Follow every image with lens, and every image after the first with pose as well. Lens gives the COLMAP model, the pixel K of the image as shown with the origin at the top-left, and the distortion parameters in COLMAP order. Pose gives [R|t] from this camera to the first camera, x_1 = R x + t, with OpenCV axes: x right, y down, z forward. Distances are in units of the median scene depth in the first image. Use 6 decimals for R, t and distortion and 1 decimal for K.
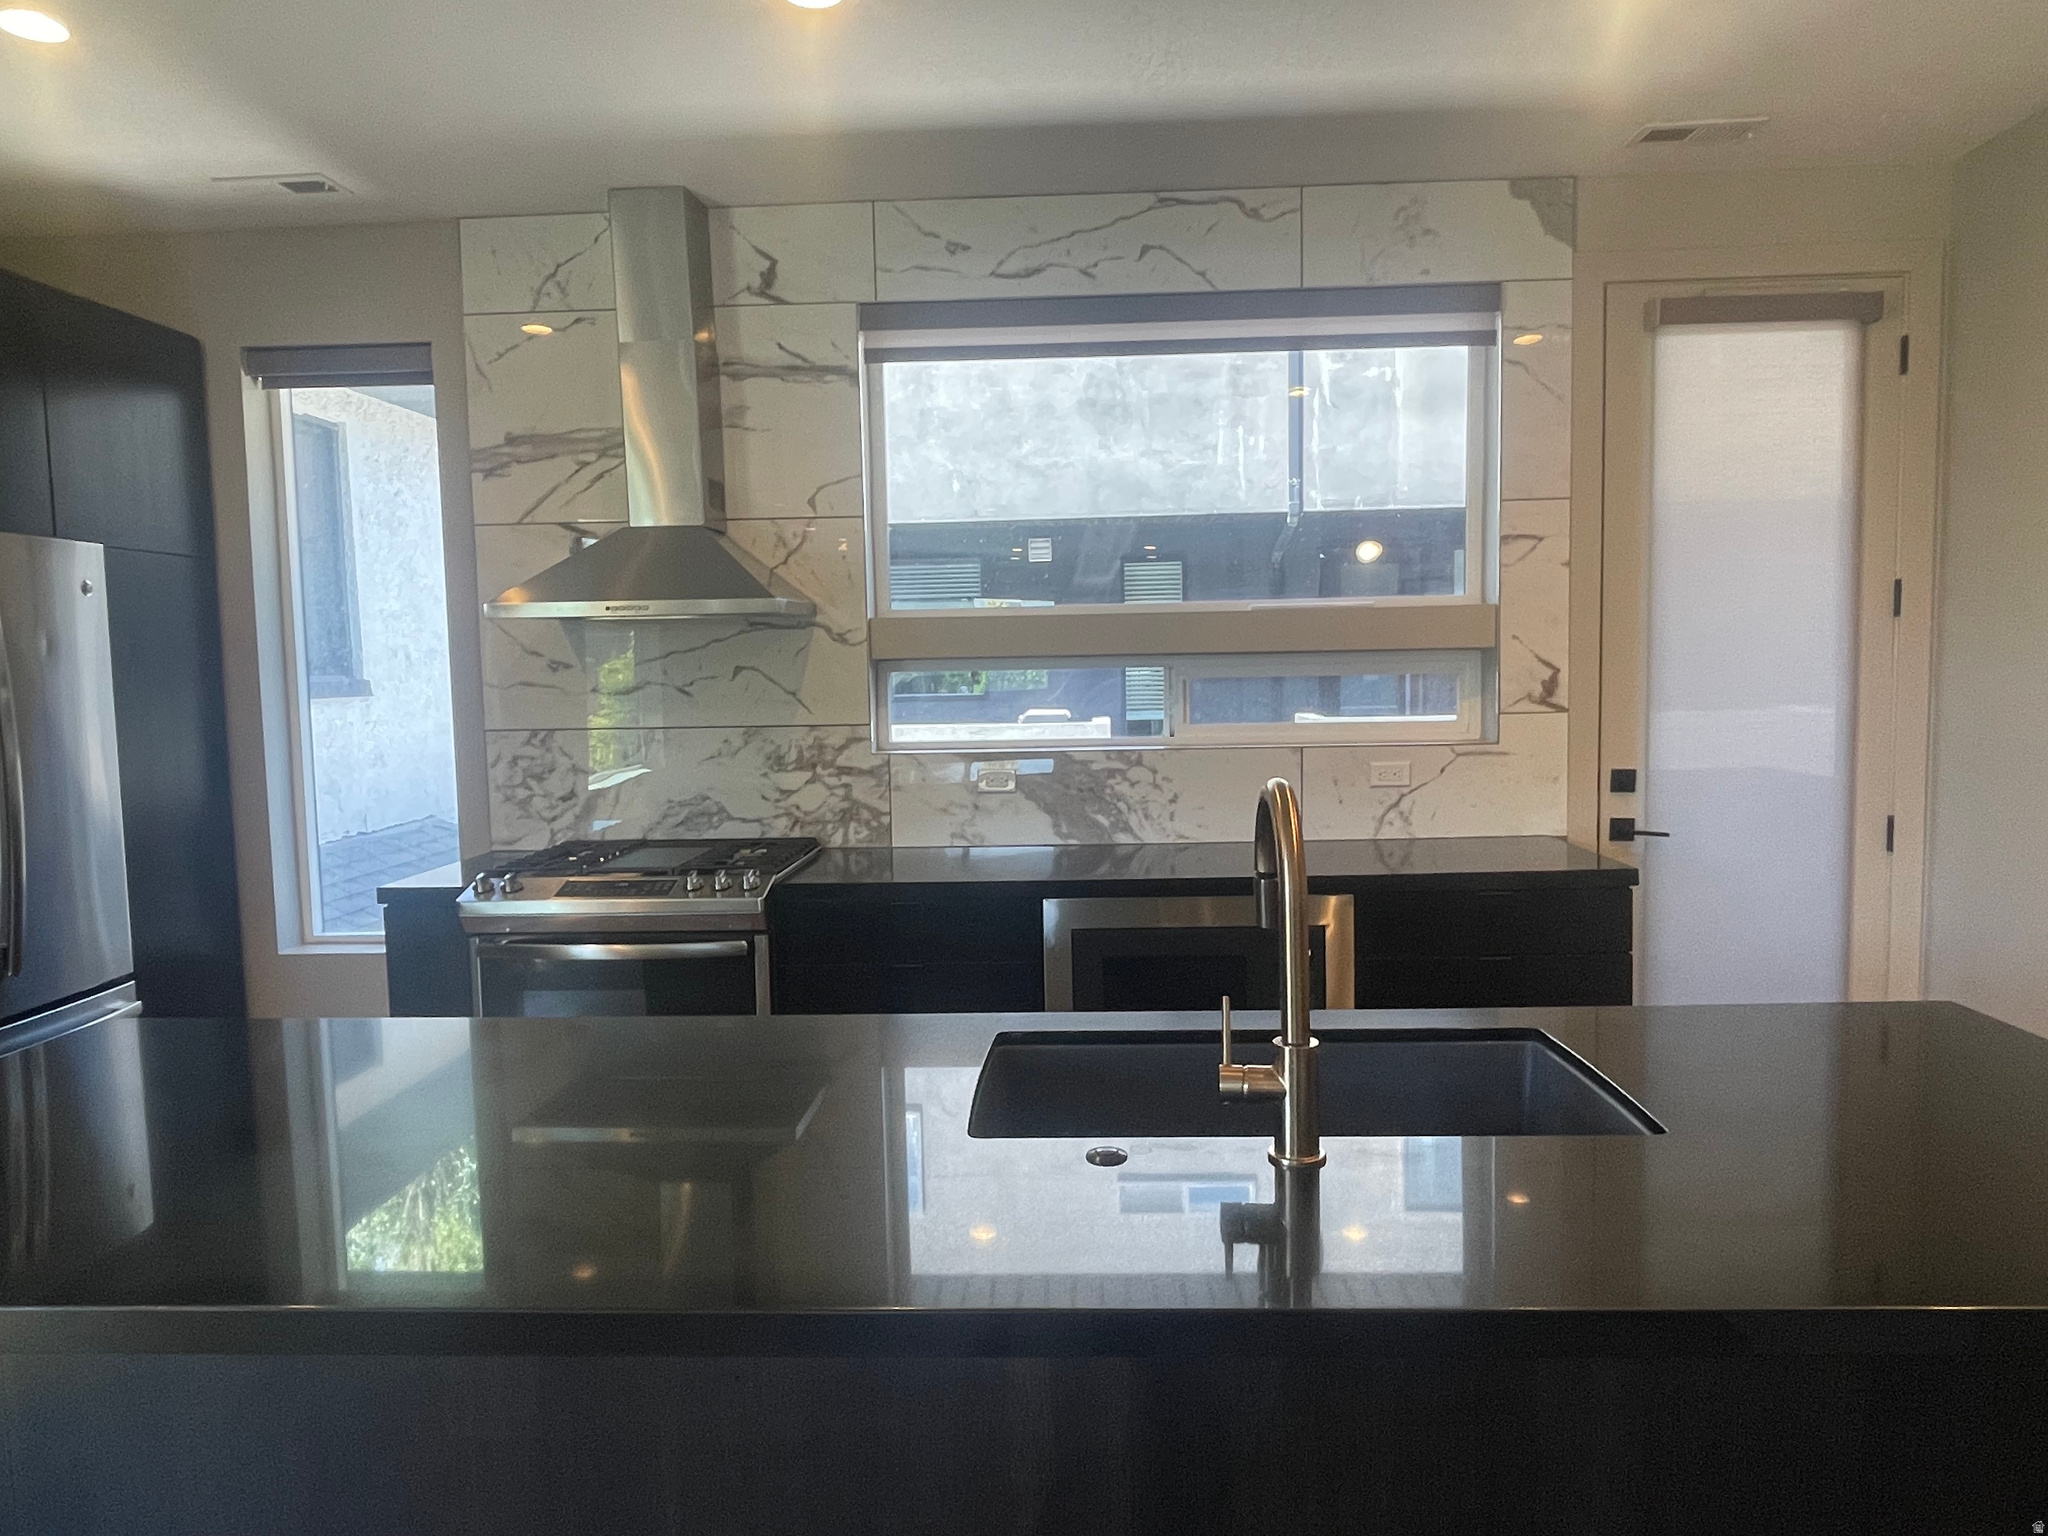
lens RADIAL K [[1336.0, 0, 1038.5], [0, 1336.0, 764.3], [0, 0, 1]] dist [-0.038430, 0.006384]
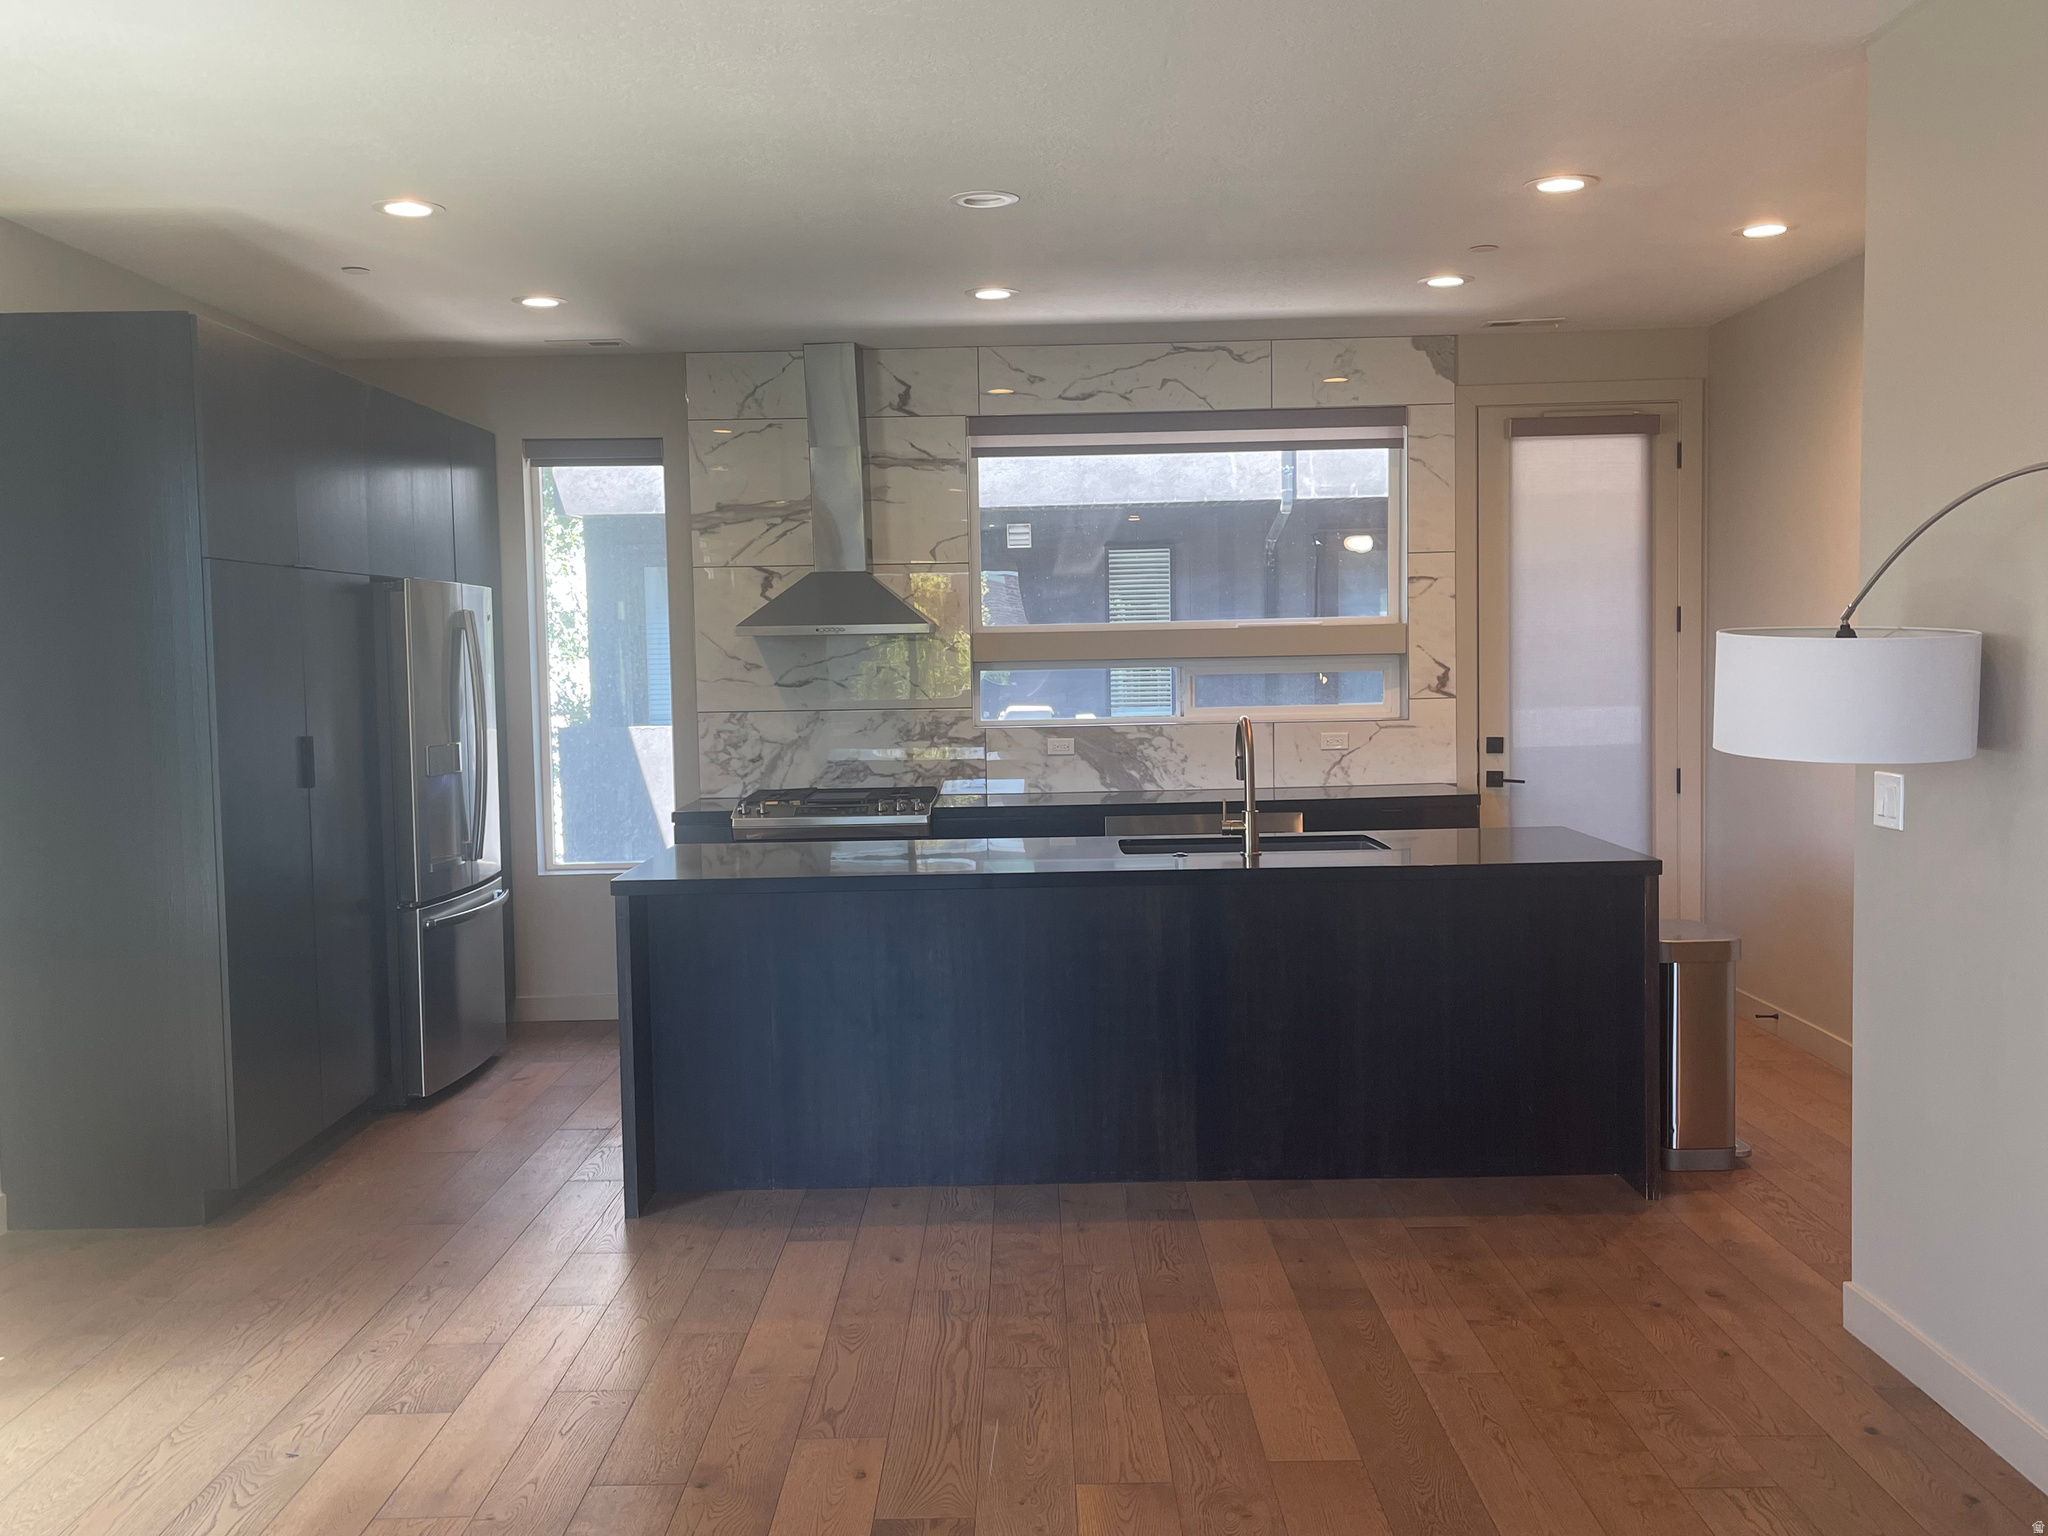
lens RADIAL K [[1772.4, 0, 1009.2], [0, 1772.4, 769.7], [0, 0, 1]] dist [-0.017102, -0.040104]
pose [[0.999706, -0.002709, 0.024107, -0.134085], [0.002911, 0.999961, -0.008359, 0.053236], [-0.024083, 0.008427, 0.999674, -0.905818]]
